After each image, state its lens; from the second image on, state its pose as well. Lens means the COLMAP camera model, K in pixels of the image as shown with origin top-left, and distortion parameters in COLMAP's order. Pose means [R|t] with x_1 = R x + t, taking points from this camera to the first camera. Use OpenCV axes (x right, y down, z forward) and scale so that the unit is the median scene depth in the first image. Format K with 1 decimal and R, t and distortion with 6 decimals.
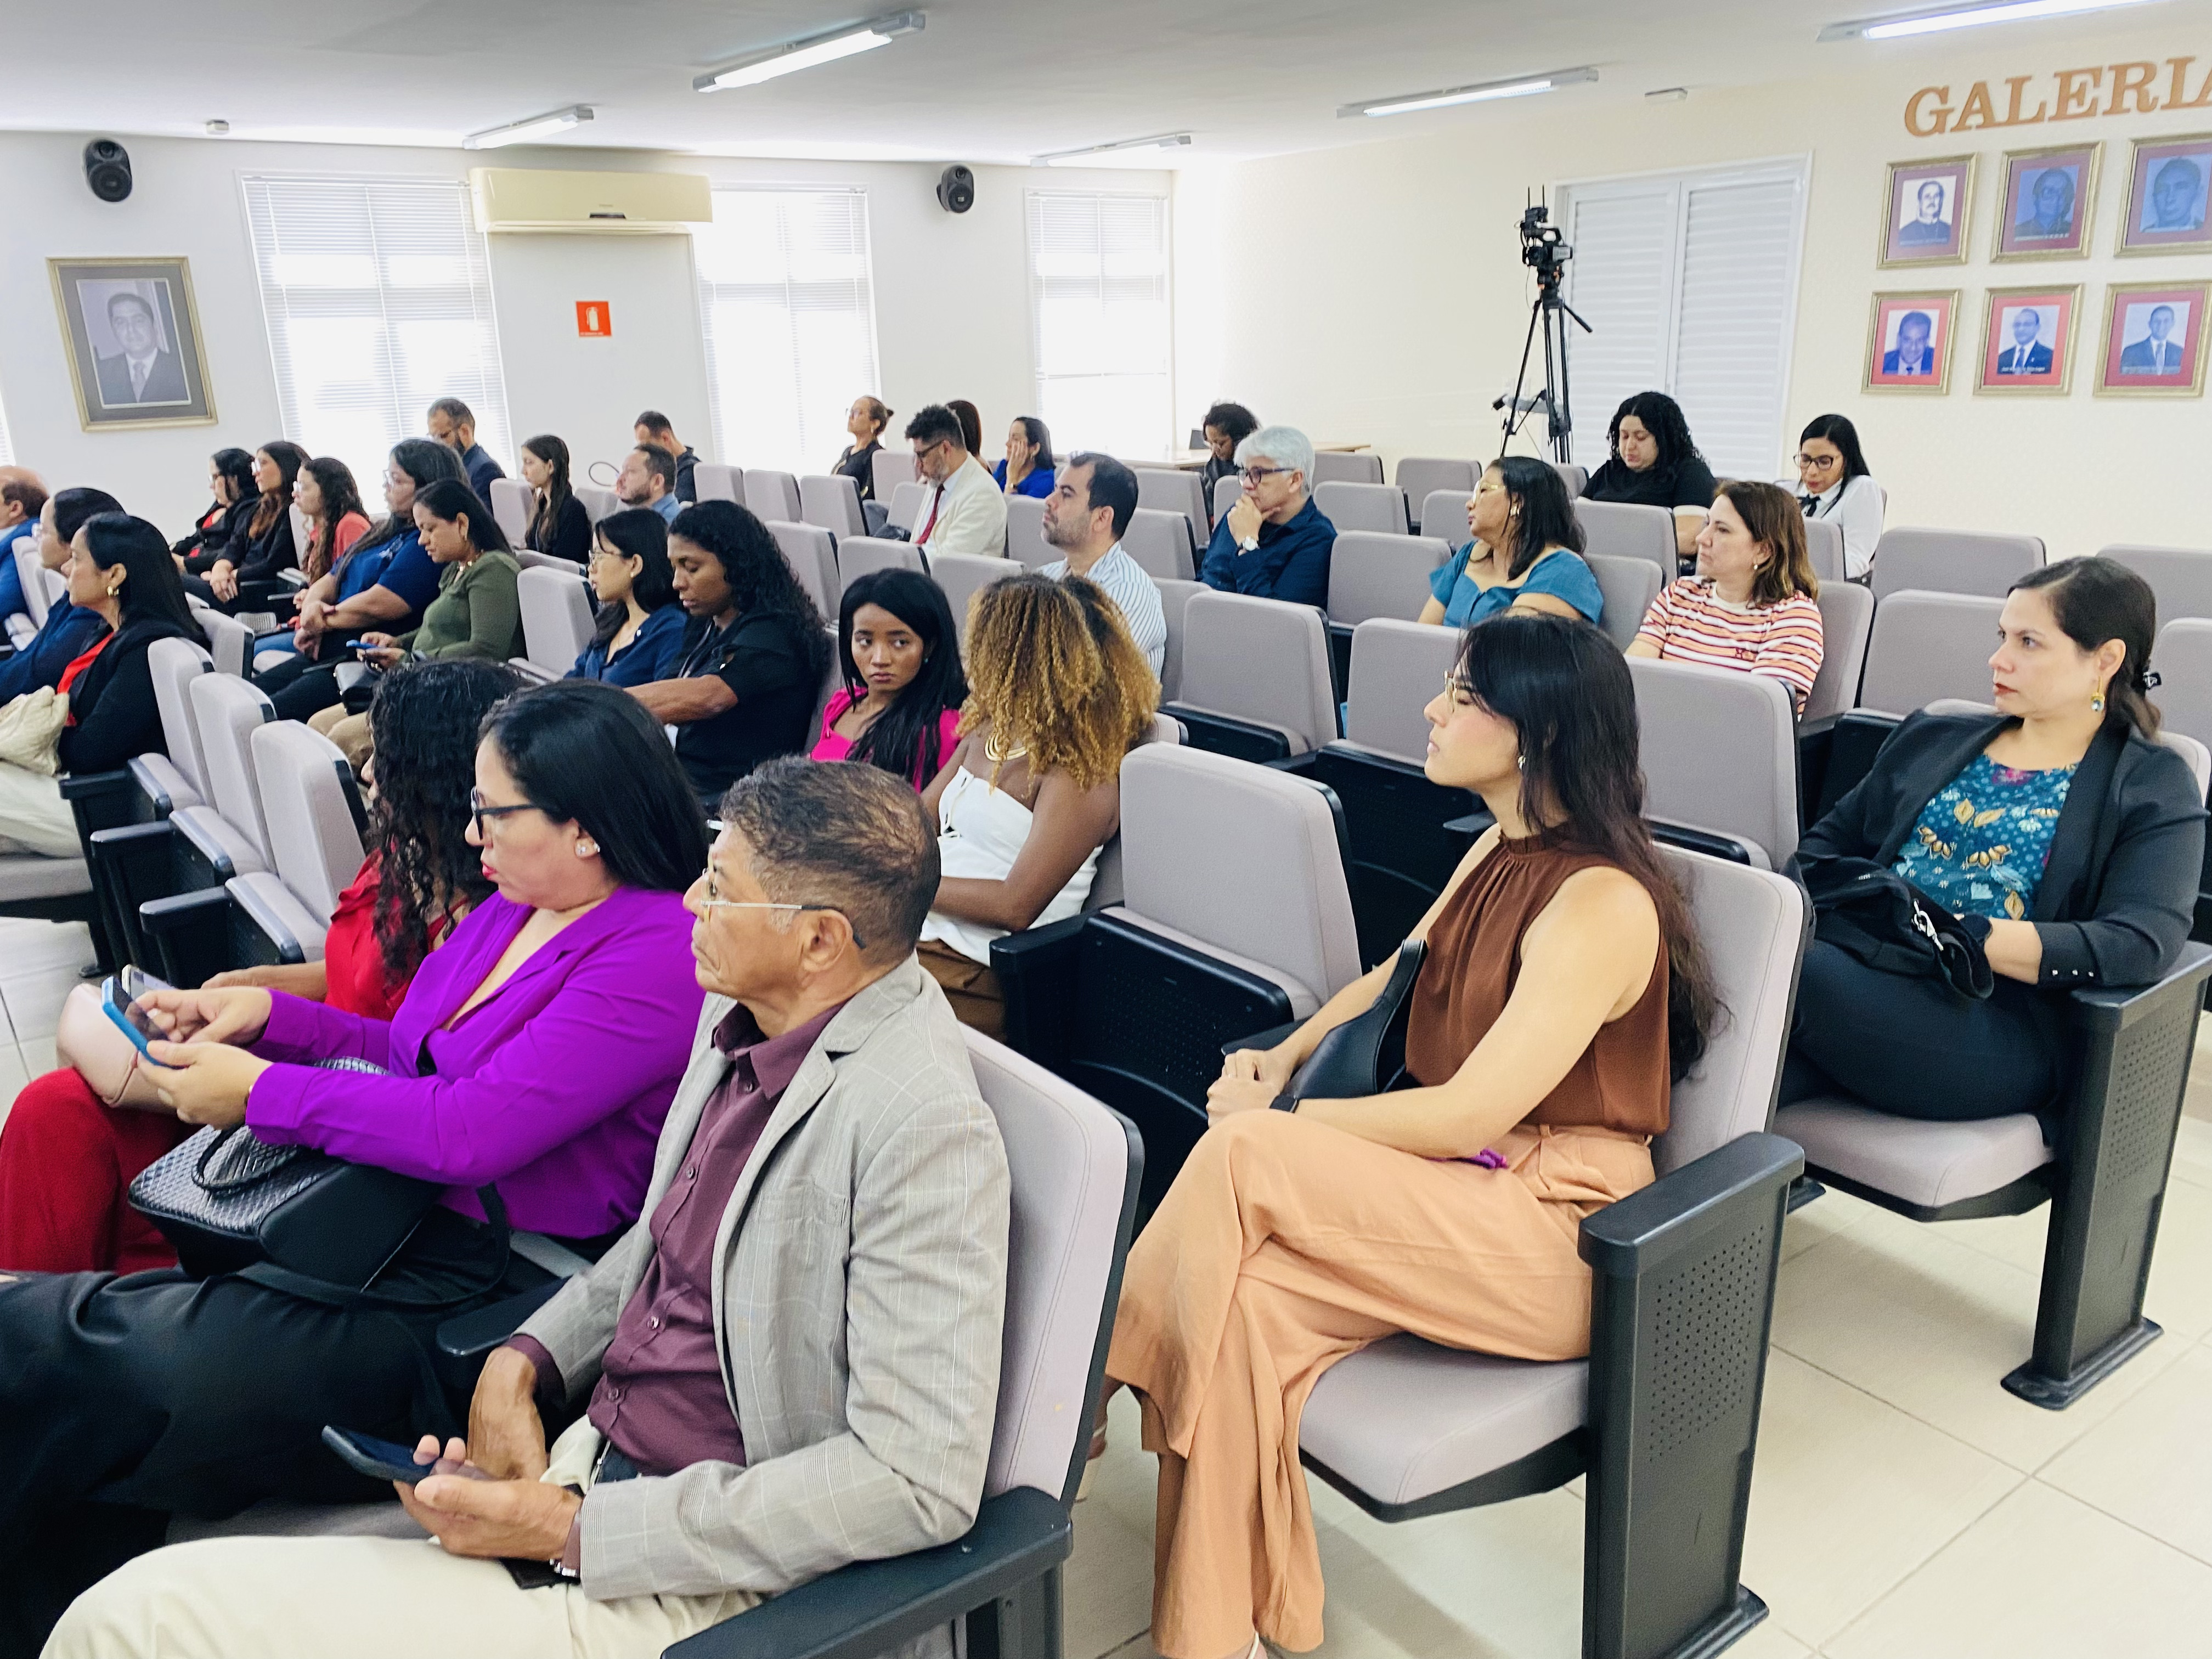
lens RADIAL K [[1697.4, 0, 1106.0], [0, 1697.4, 829.5], [0, 0, 1]] dist [0.004411, -0.008780]
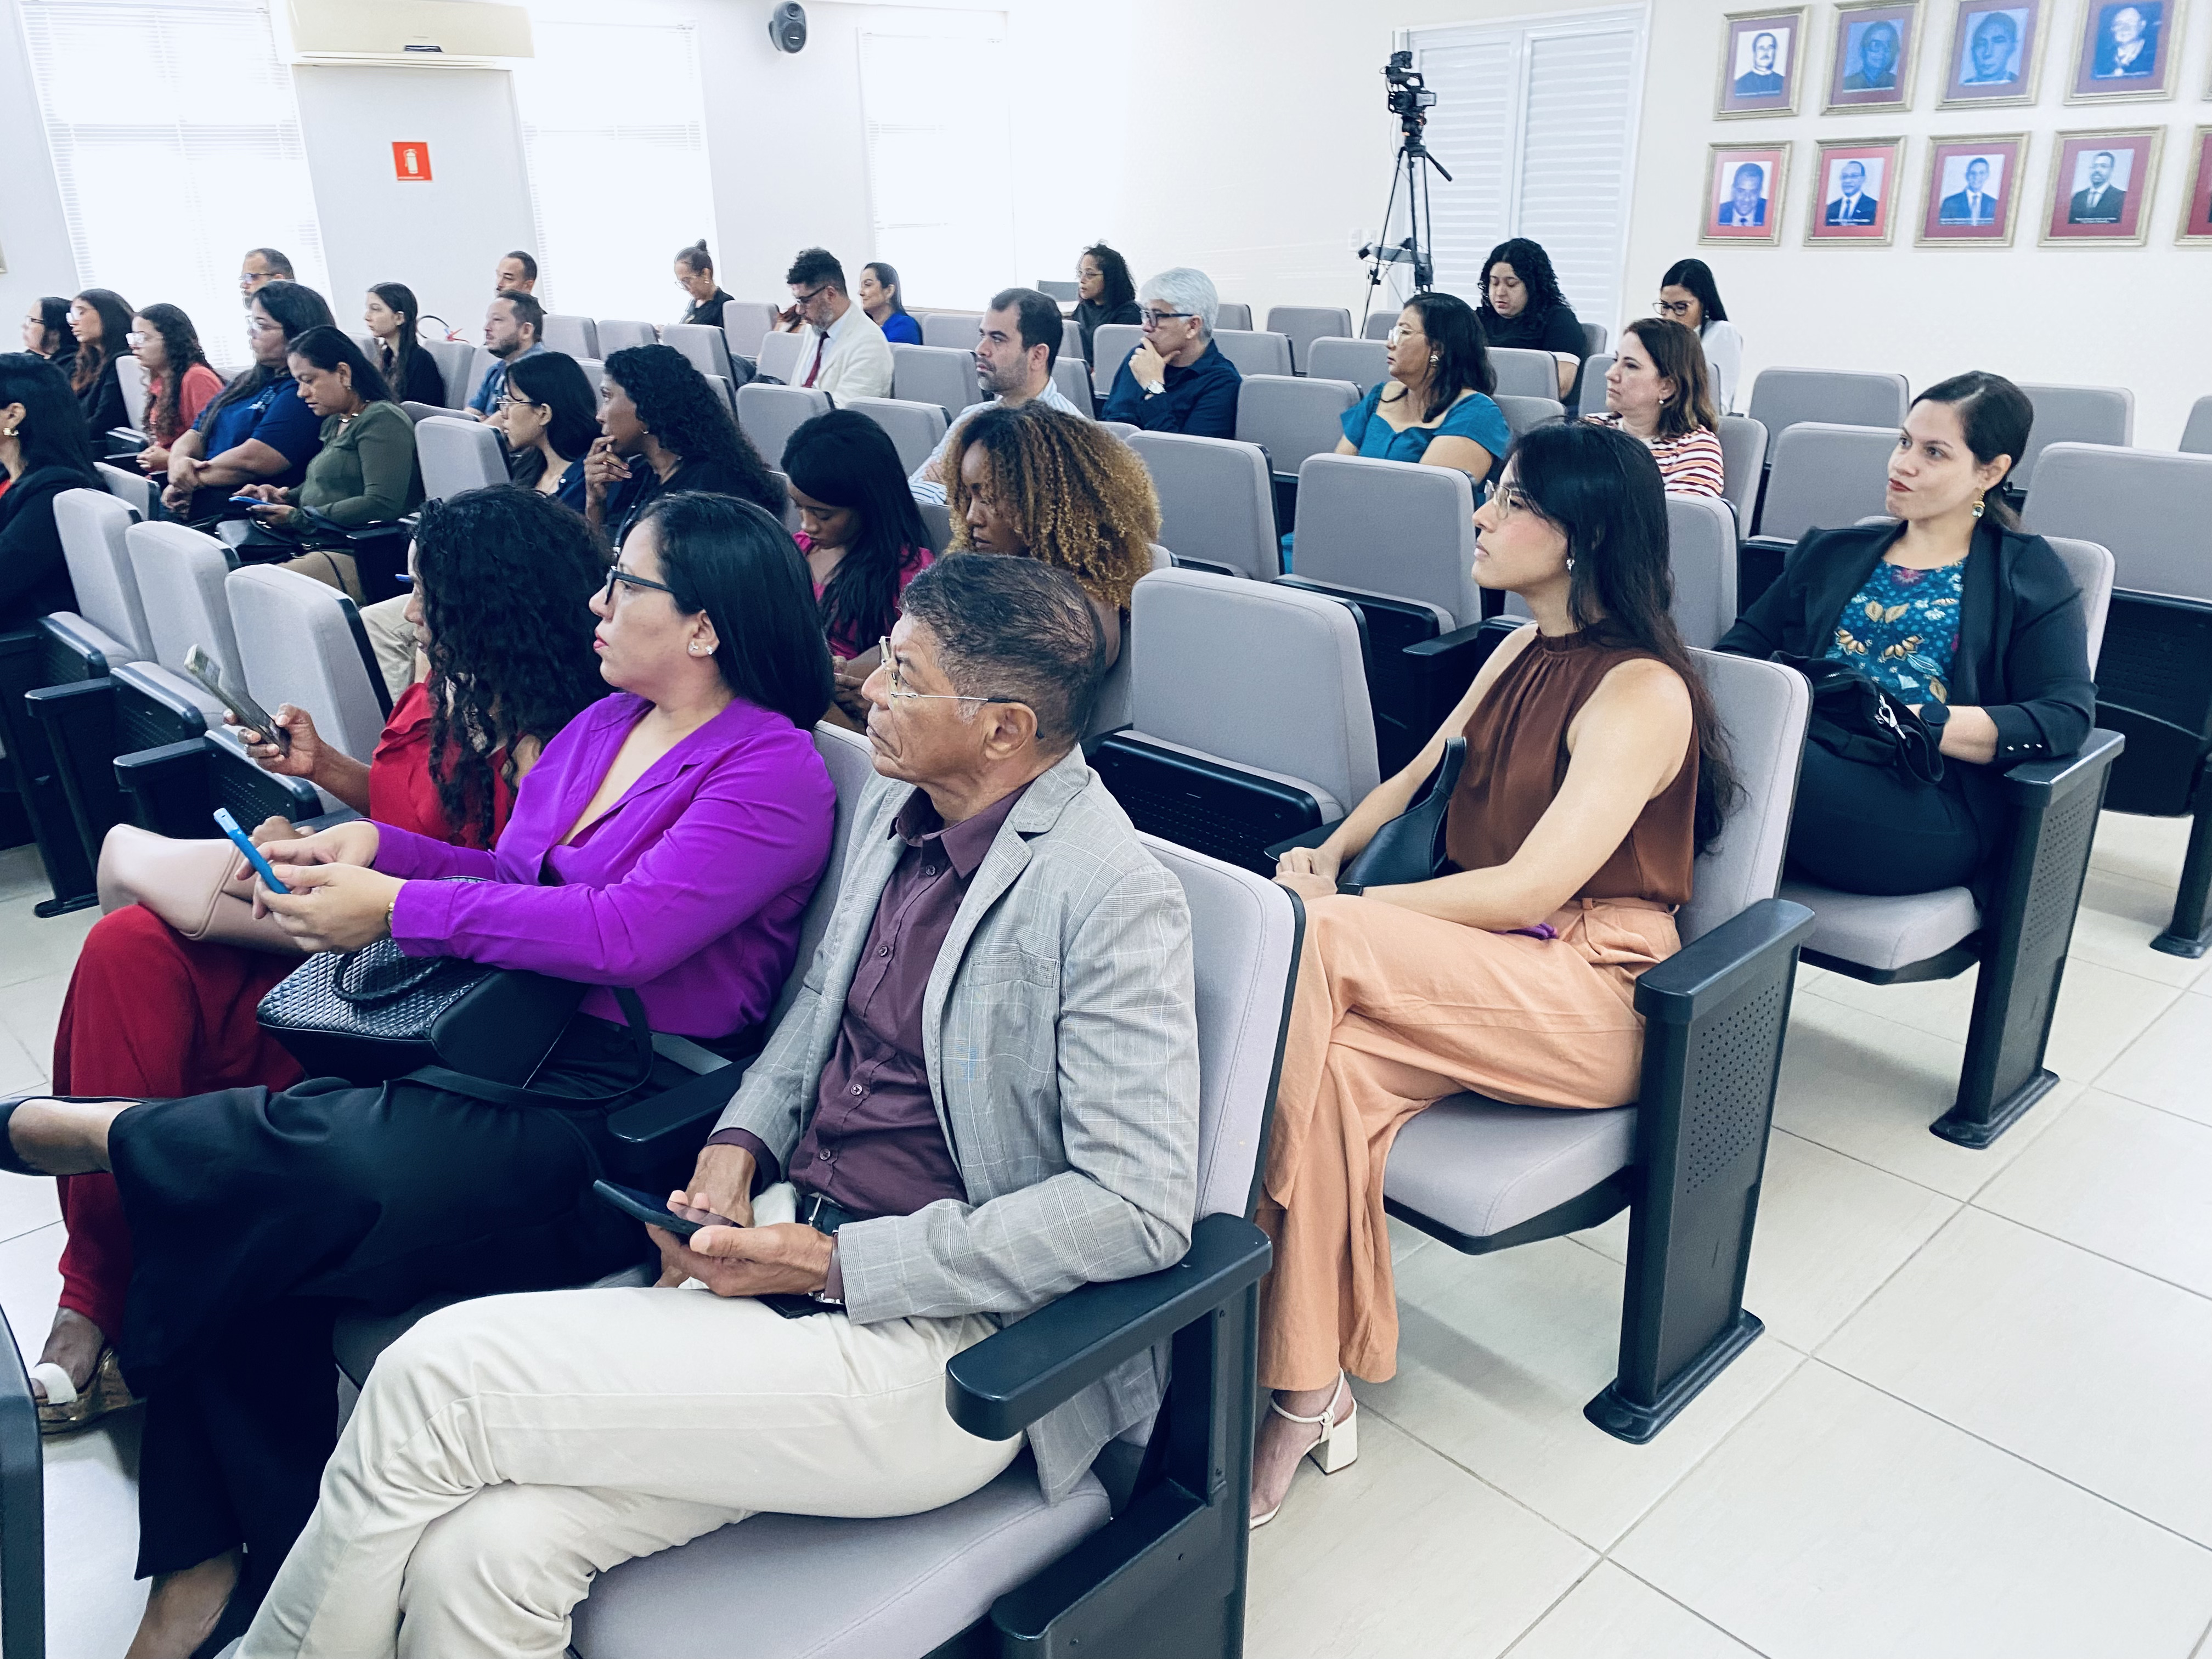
lens RADIAL K [[1697.4, 0, 1106.0], [0, 1697.4, 829.5], [0, 0, 1]] dist [0.004411, -0.008780]
pose [[0.993482, -0.034795, 0.108546, -0.127923], [0.026406, 0.996621, 0.077782, 0.027864], [-0.110886, -0.074409, 0.991044, -0.034868]]
